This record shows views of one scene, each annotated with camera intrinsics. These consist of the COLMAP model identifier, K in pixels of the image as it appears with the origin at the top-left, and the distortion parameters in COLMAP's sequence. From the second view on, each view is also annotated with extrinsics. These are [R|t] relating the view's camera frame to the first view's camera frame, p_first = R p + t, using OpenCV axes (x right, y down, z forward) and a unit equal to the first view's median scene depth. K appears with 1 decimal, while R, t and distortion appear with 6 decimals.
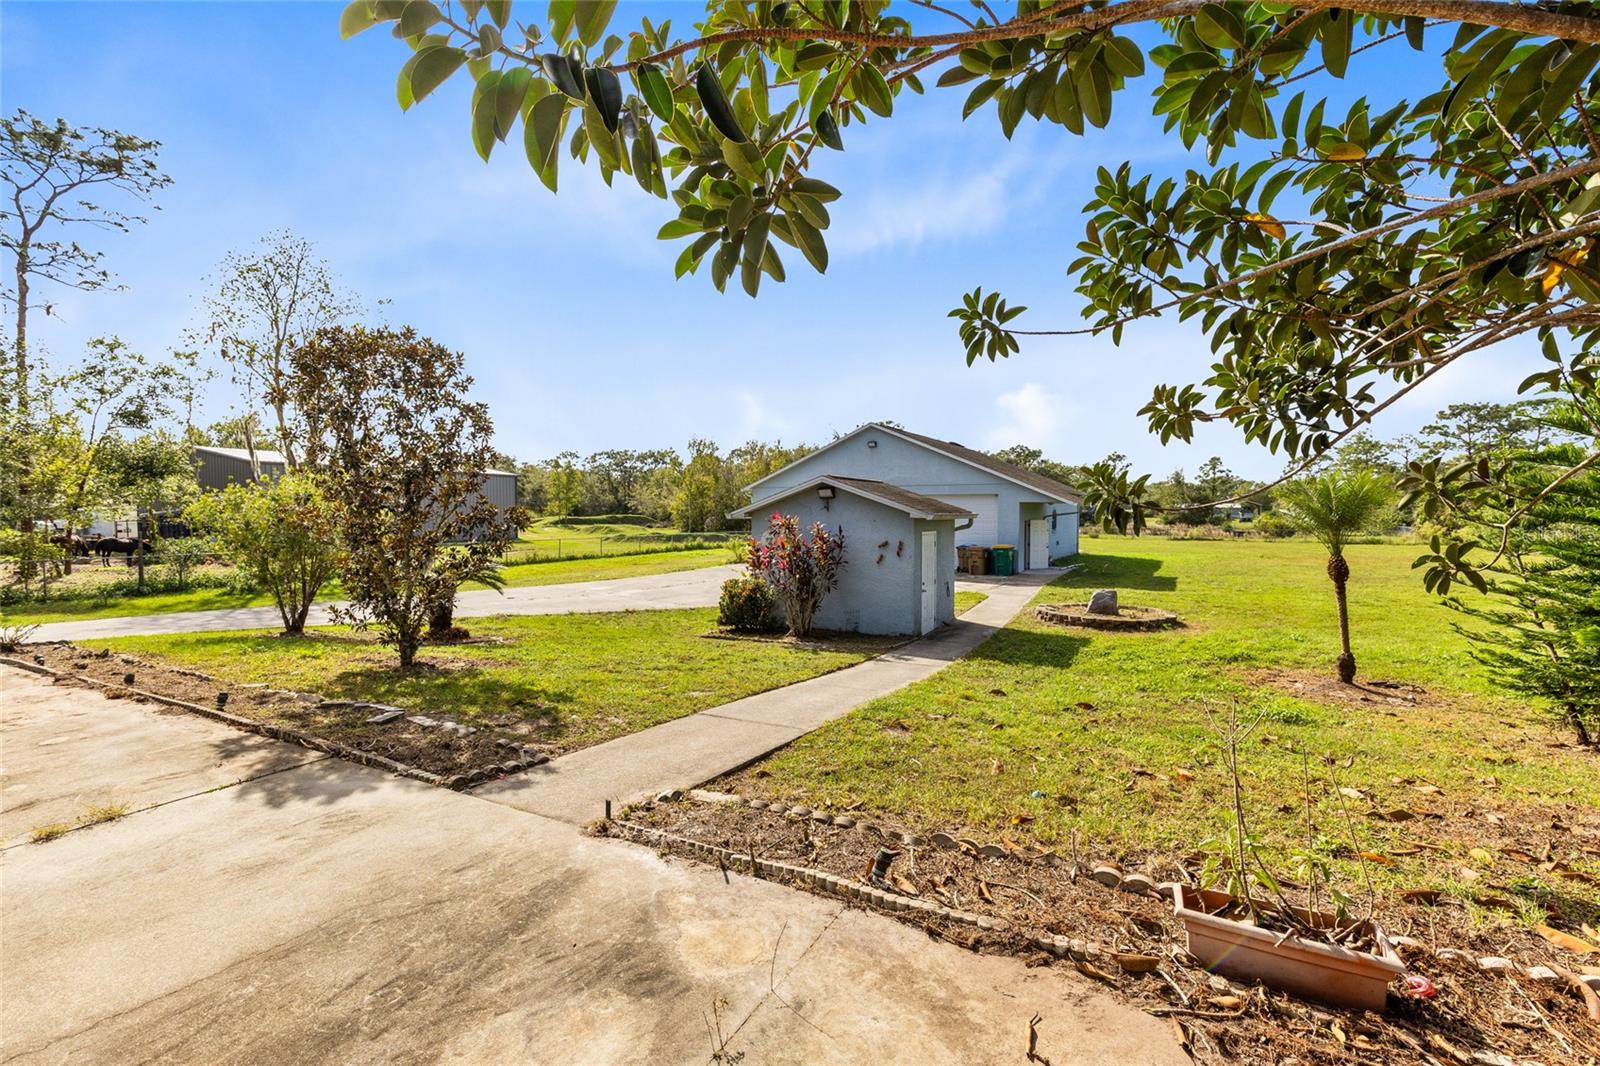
lens RADIAL K [[725.3, 0, 801.0], [0, 725.3, 527.6], [0, 0, 1]] dist [0.008396, -0.002074]
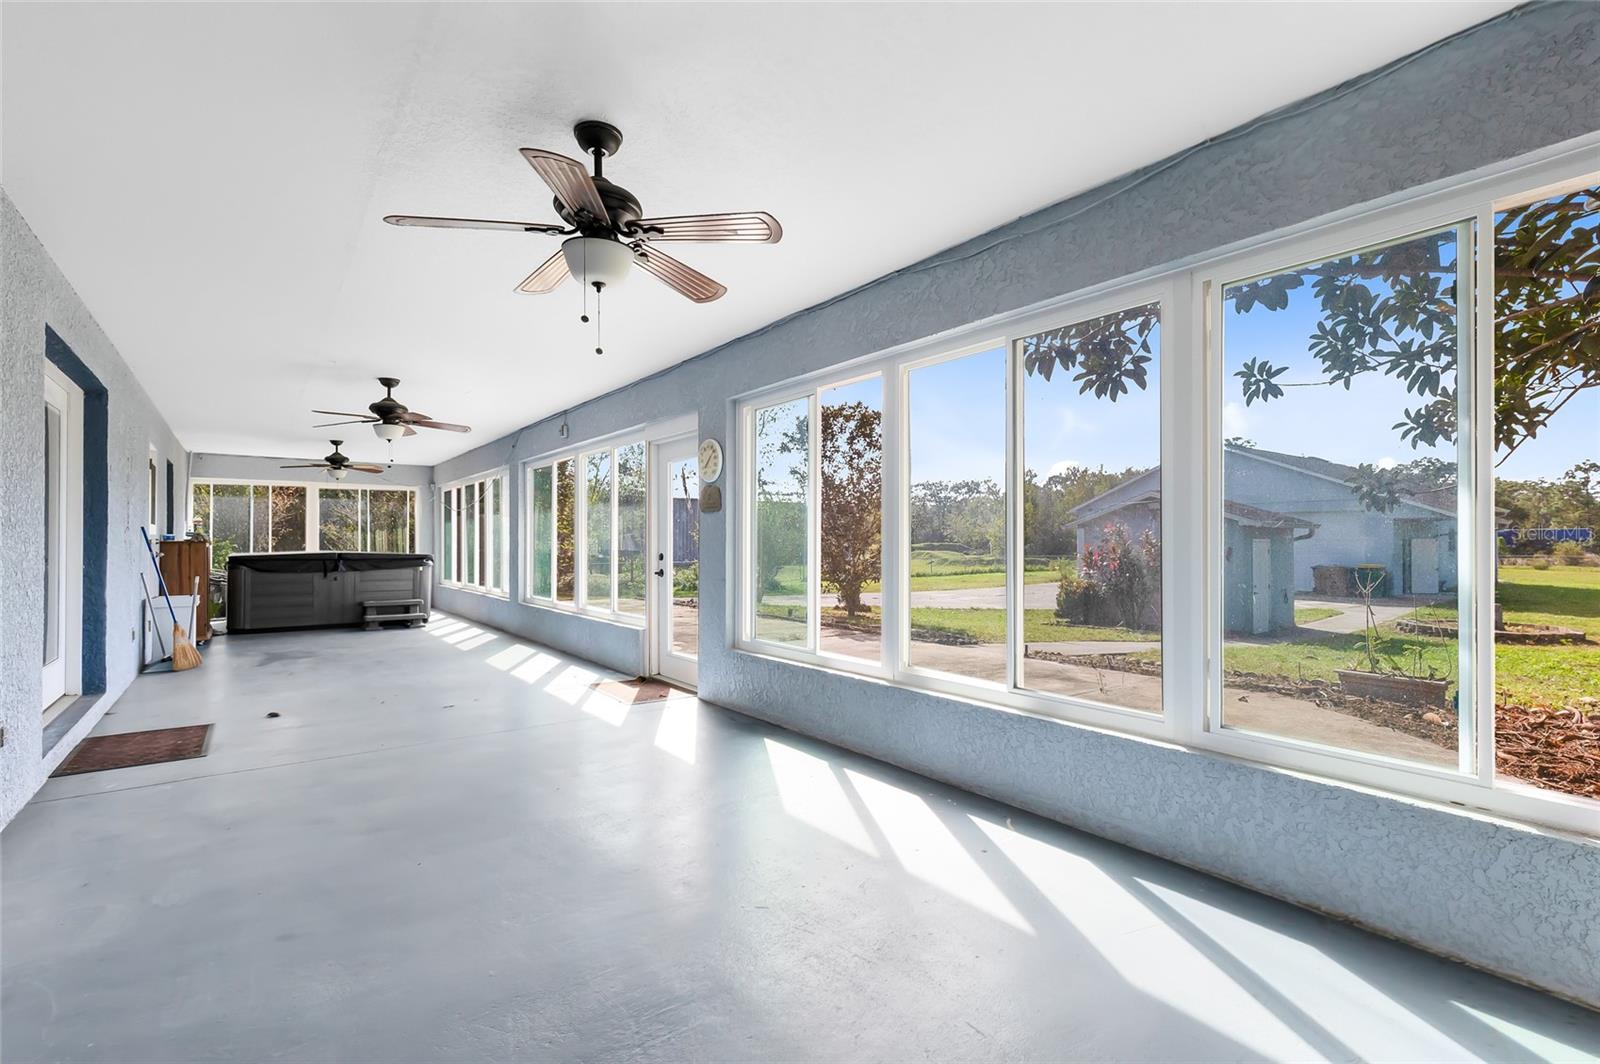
lens RADIAL K [[725.3, 0, 796.6], [0, 725.3, 534.6], [0, 0, 1]] dist [0.008396, -0.002074]
pose [[0.909882, -0.005137, -0.414834, -0.003005], [-0.008347, 0.999494, -0.030684, 0.031009], [0.414782, 0.031381, 0.909379, -0.227687]]
